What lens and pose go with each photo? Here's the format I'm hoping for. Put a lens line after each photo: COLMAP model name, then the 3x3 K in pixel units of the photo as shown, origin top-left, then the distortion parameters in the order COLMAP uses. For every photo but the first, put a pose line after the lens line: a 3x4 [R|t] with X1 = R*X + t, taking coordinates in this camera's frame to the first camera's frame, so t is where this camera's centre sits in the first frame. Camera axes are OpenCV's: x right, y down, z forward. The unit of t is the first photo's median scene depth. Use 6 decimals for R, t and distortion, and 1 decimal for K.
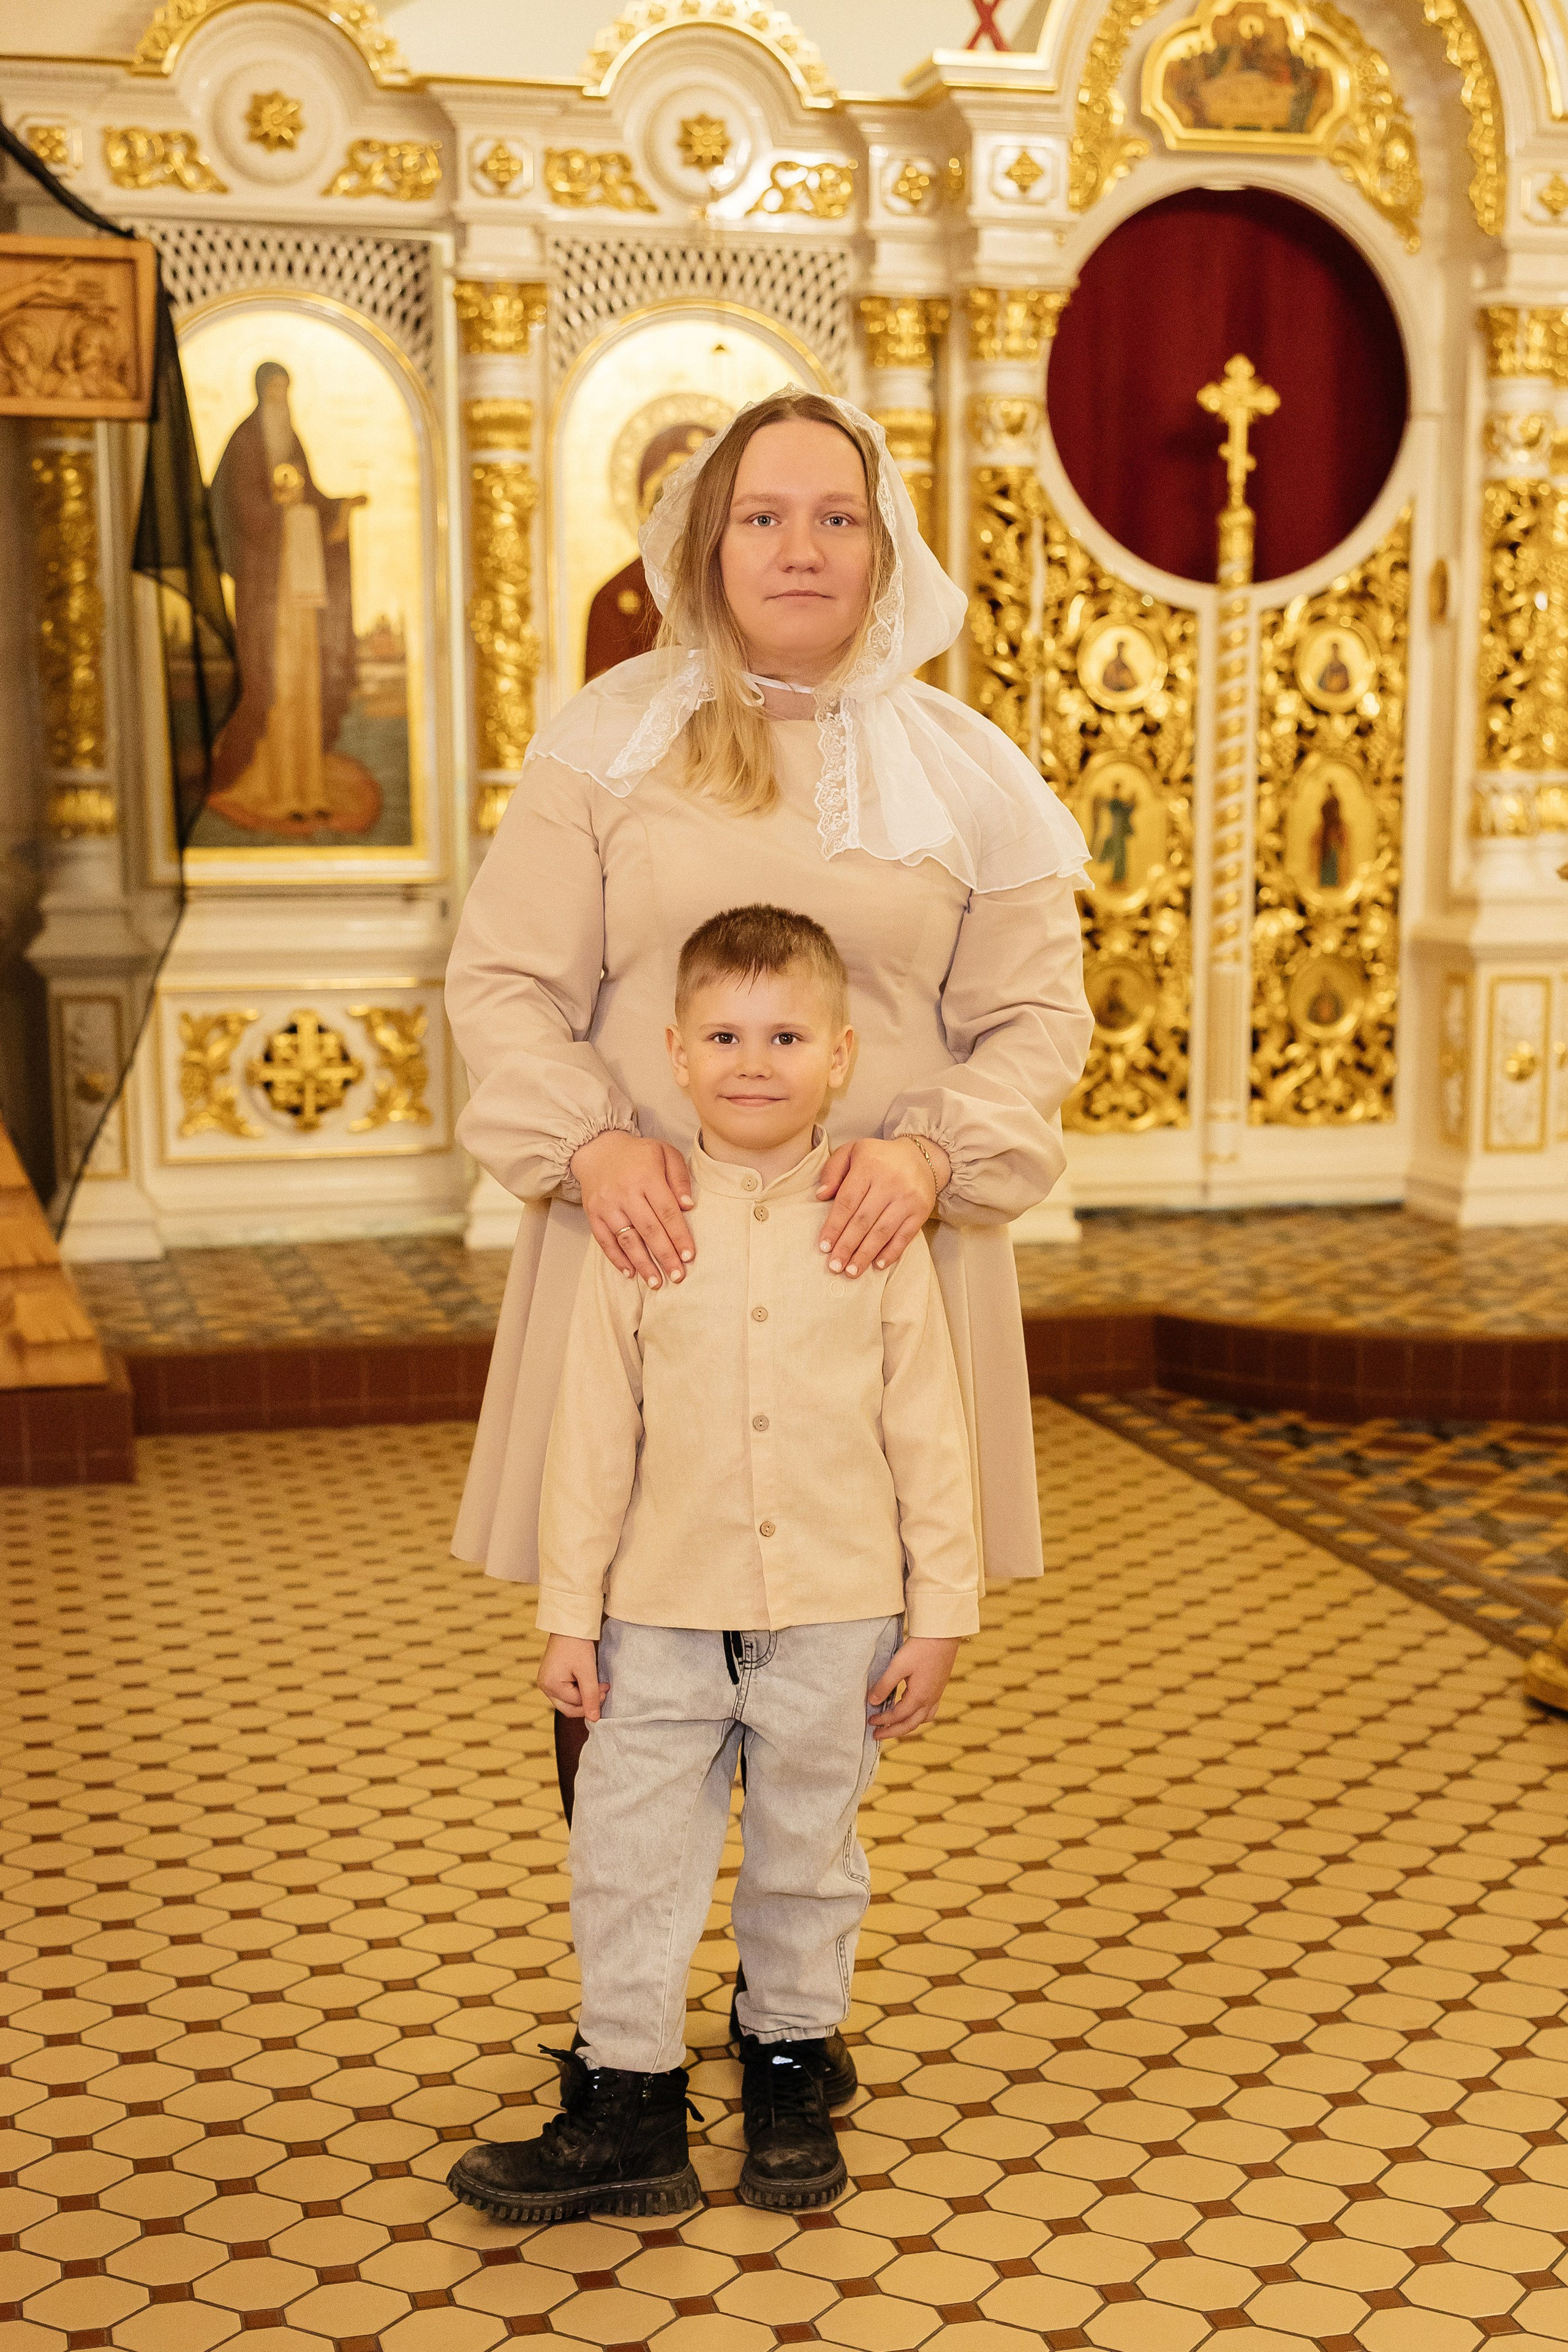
lens RADIAL K [[3469.2, 0, 872.7], [0, 3469.2, 1496.4], [0, 0, 1]] dist [-0.000520, 0.044377]
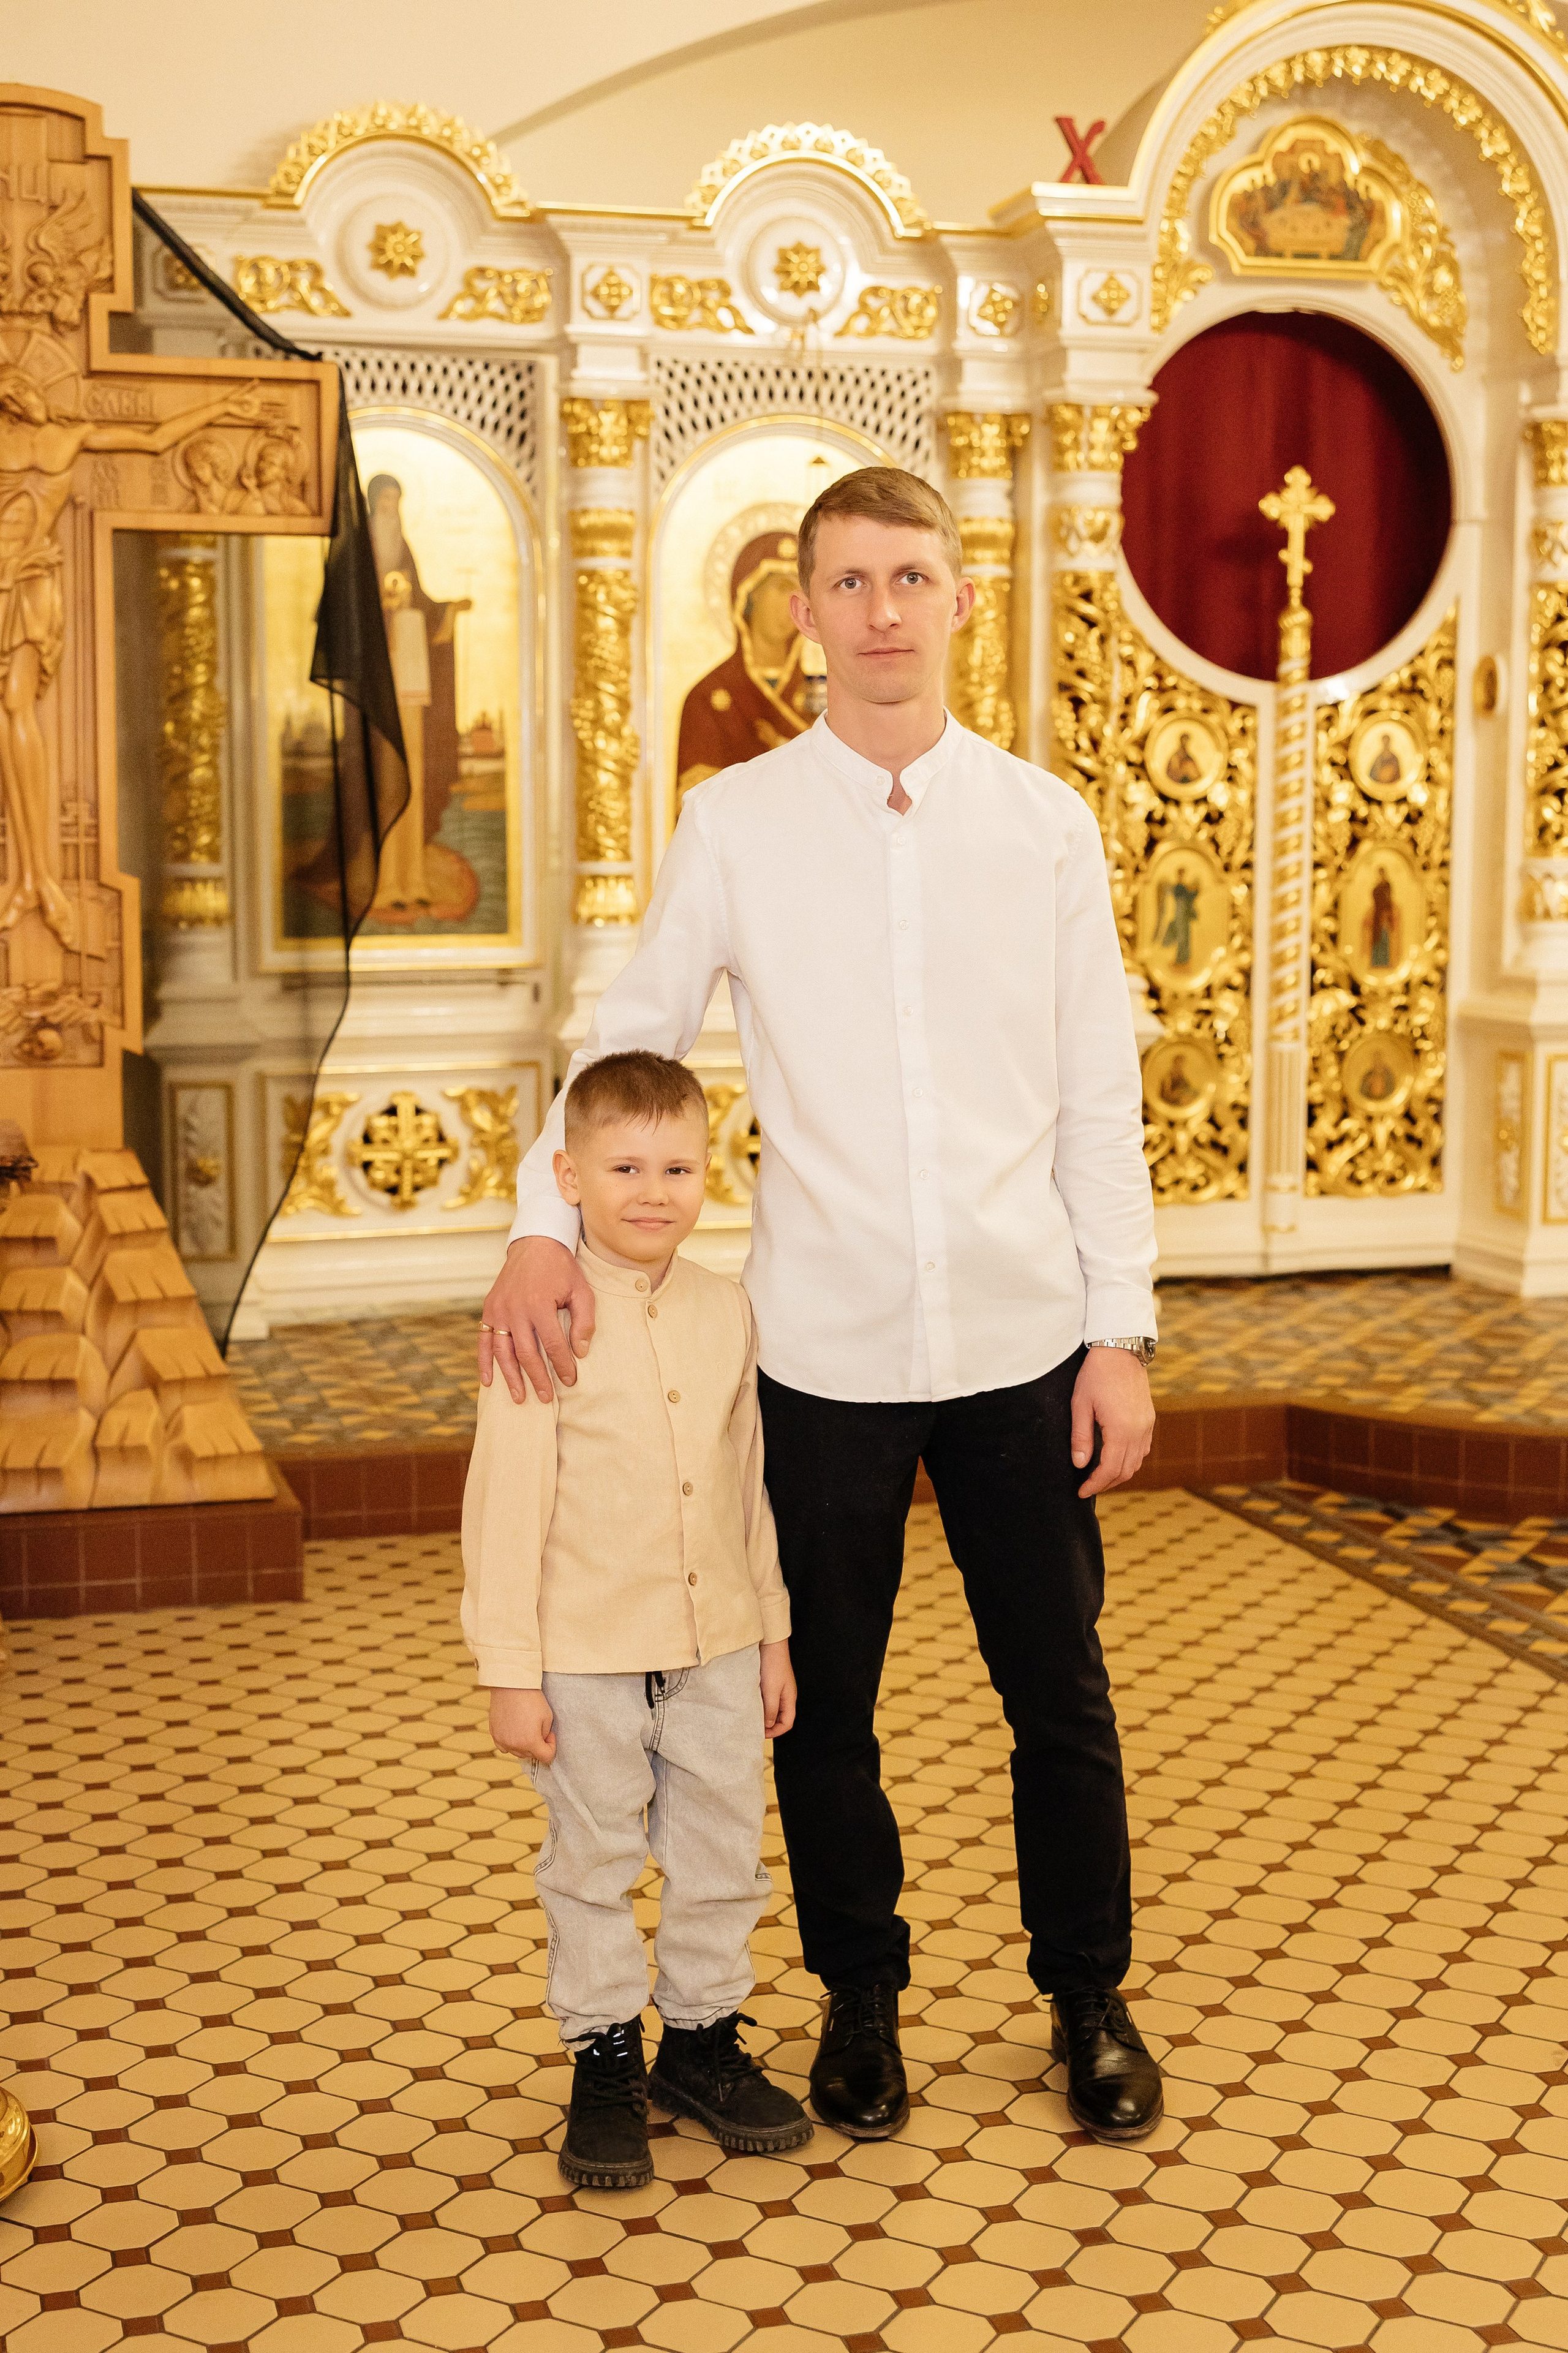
lens RADIAL K [[3084.8, 0, 694.6], [0, 3084.8, 1184.5], [0, 0, 1]] dist [-0.009084, 0.058801]
pose [[0.999995, -0.001881, 0.002431, -0.081416], [0.002081, 0.996380, -0.084984, -0.036203], [-0.002262, 0.084989, 0.996379, 0.097596]]
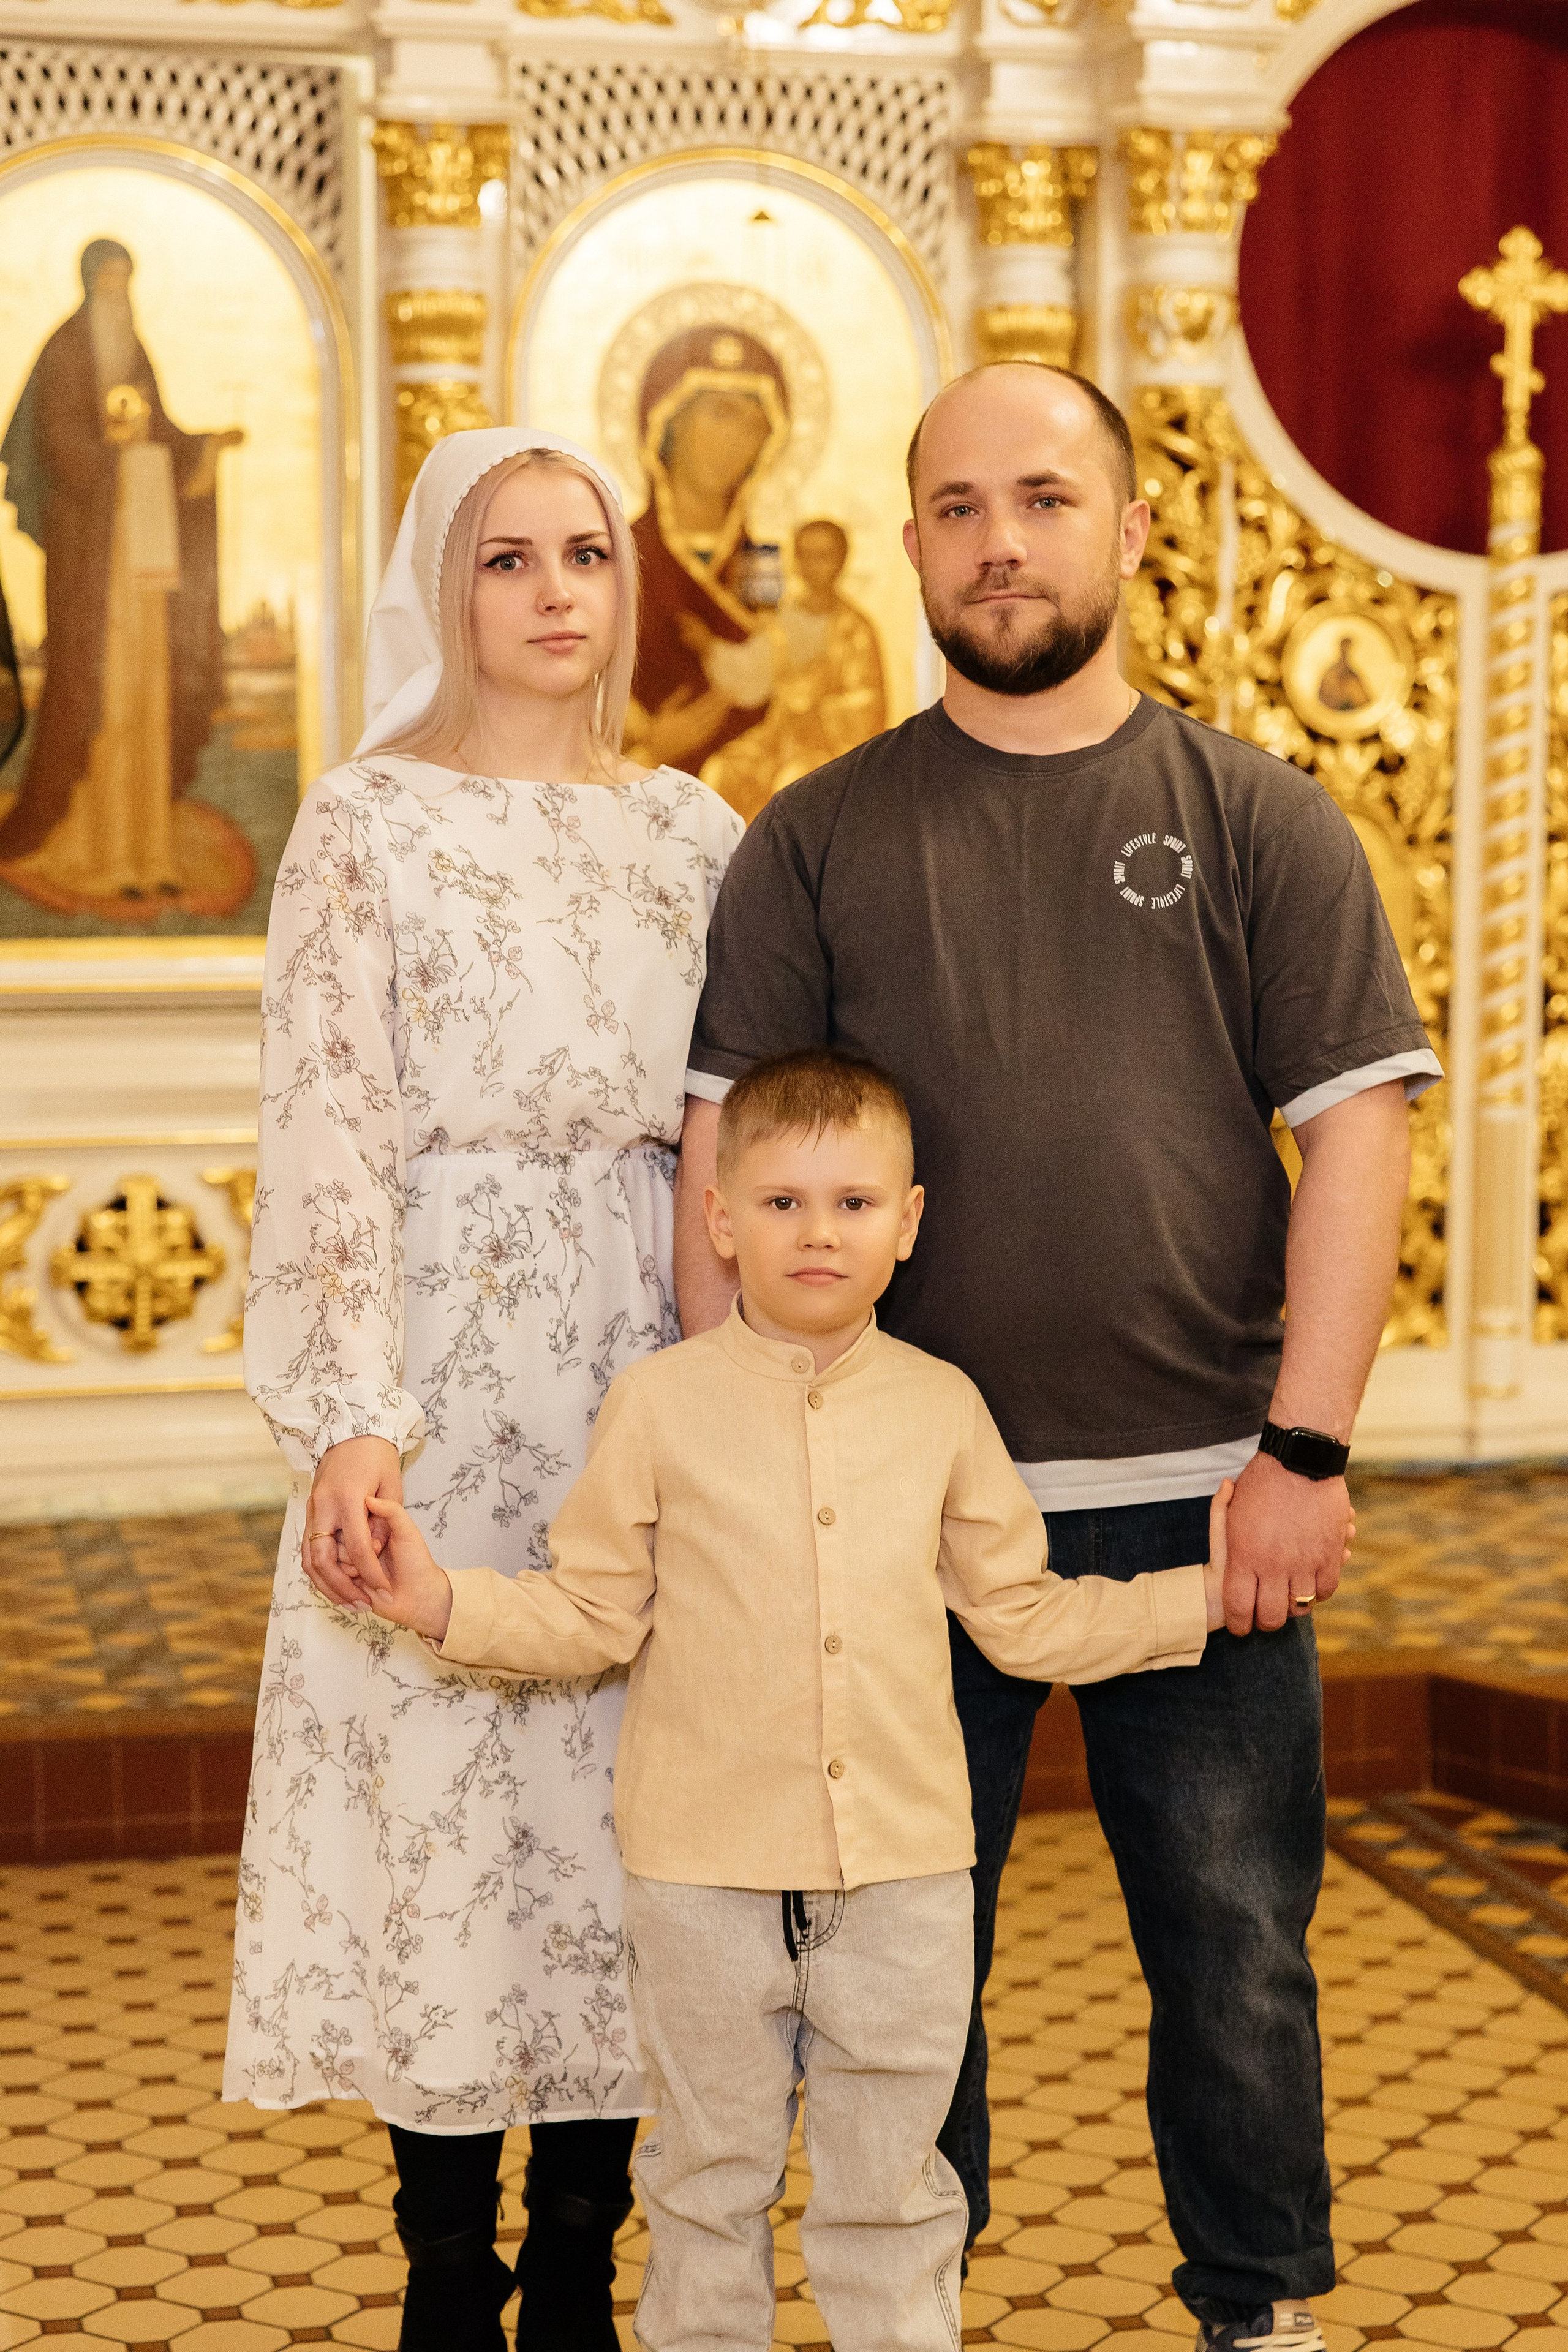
lens RADIAL K [[4333.4, 0, 778.8], [0, 4333.4, 1271.1], [0, 0, 1]] dist [0.002625, 0.033926]
pose [[0.999427, 0.004694, -0.033534, -0.010993], [-0.007703, 0.995897, -0.090168, -0.047775], [0.032974, 0.090374, 0.995362, 0.170367]]
